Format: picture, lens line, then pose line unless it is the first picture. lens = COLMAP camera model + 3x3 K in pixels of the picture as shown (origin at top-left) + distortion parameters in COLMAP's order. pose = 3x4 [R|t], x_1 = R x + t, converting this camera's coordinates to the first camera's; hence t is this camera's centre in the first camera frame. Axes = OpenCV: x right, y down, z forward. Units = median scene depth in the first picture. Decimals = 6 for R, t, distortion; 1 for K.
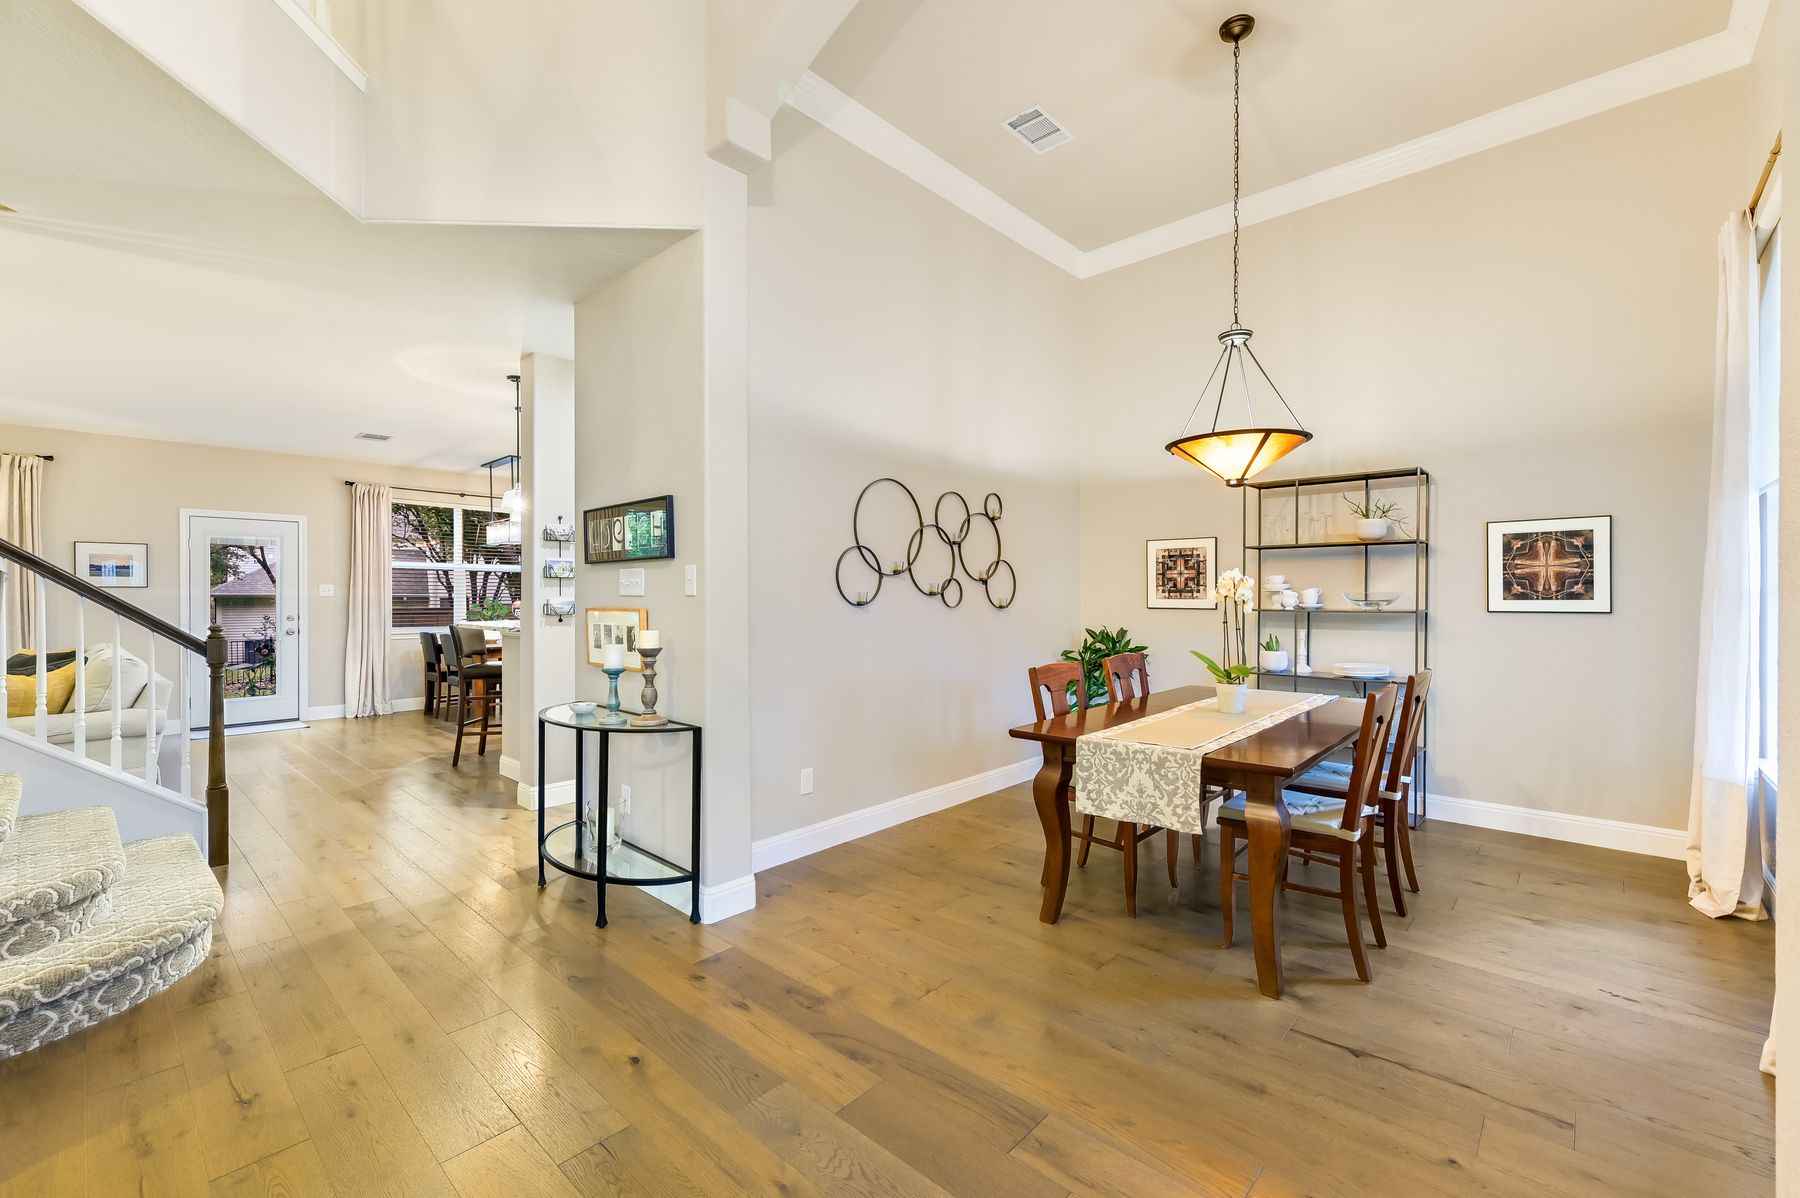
lens RADIAL K [[735.7, 0, 896.2], [0, 735.7, 604.3], [0, 0, 1]] dist [0.002850, 0.000422]
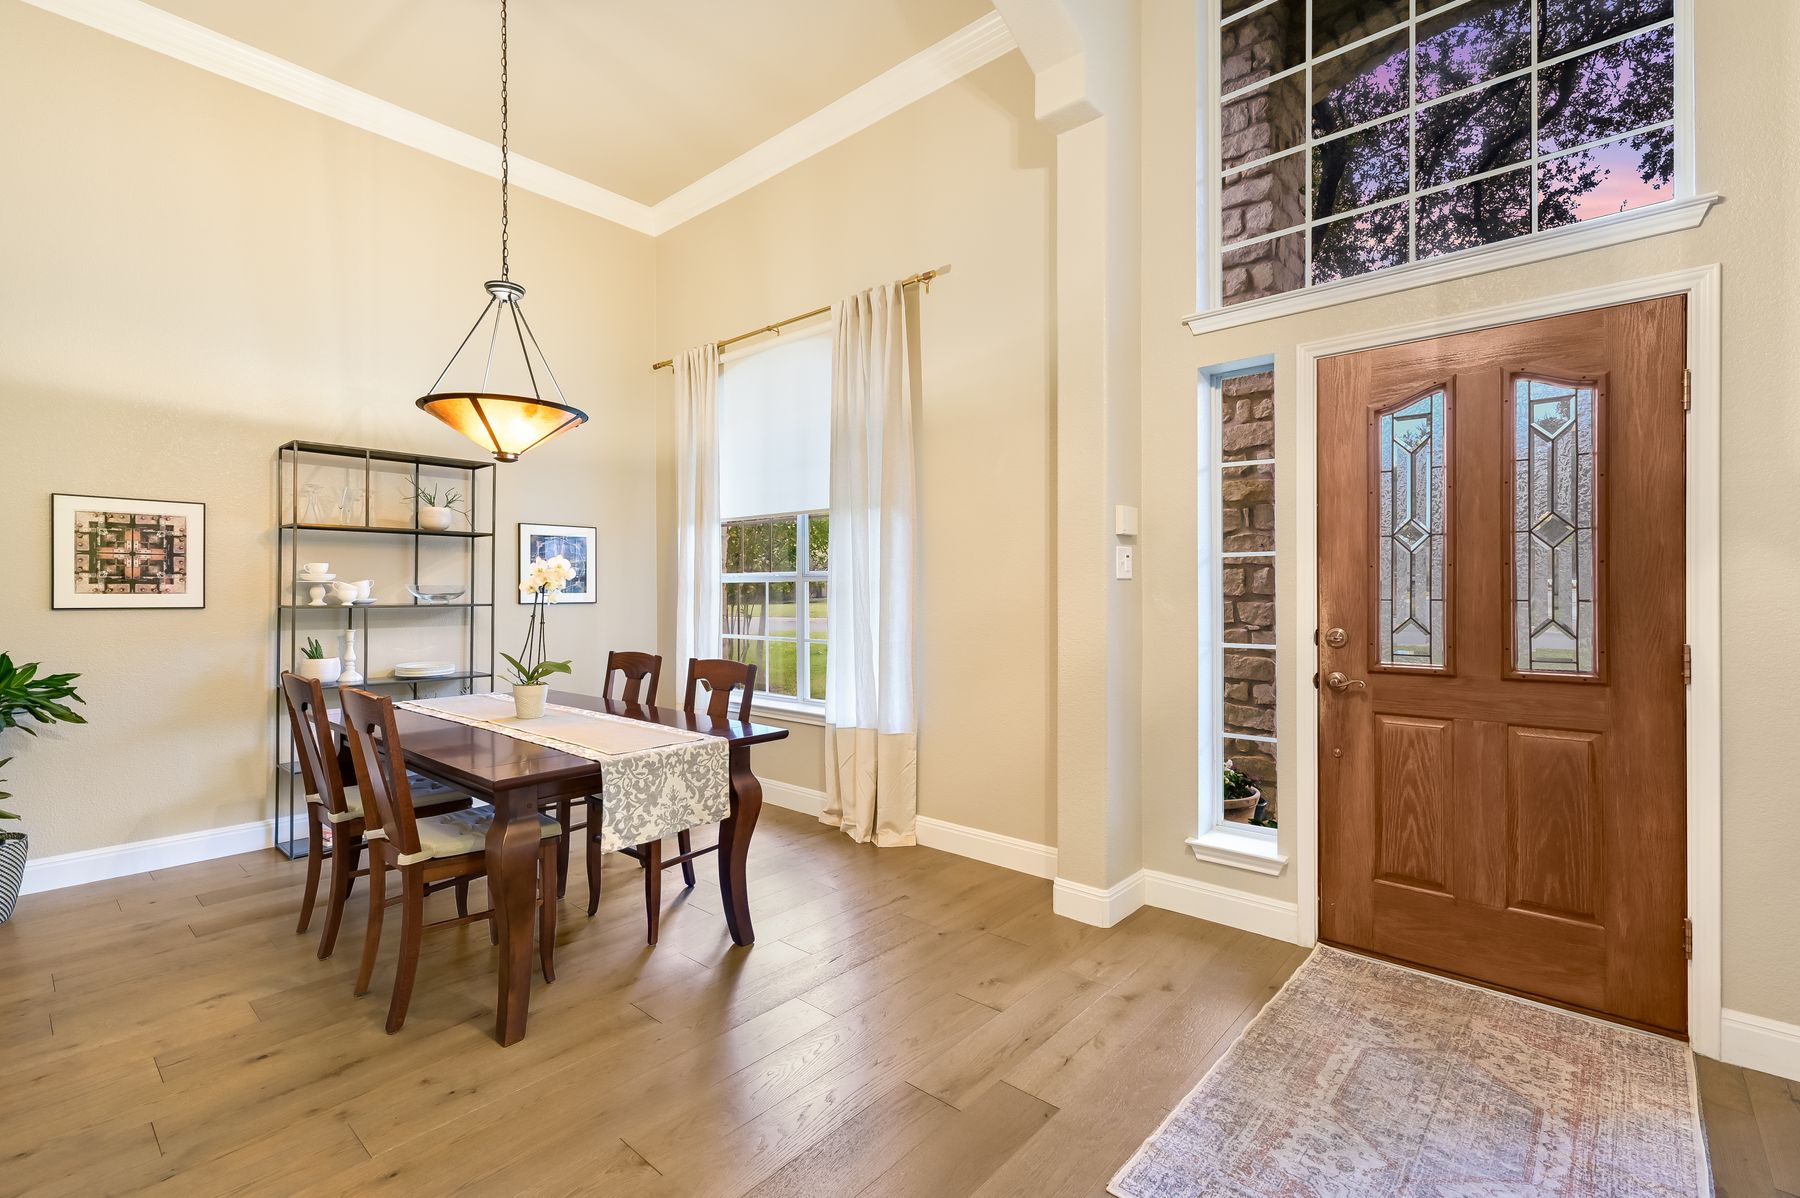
lens RADIAL K [[820.2, 0, 905.2], [0, 820.2, 591.7], [0, 0, 1]] dist [0.001709, 0.000355]
pose [[-0.026970, 0.000473, 0.999636, -0.396765], [0.012769, 0.999918, -0.000129, -0.000320], [-0.999555, 0.012761, -0.026974, 0.414405]]
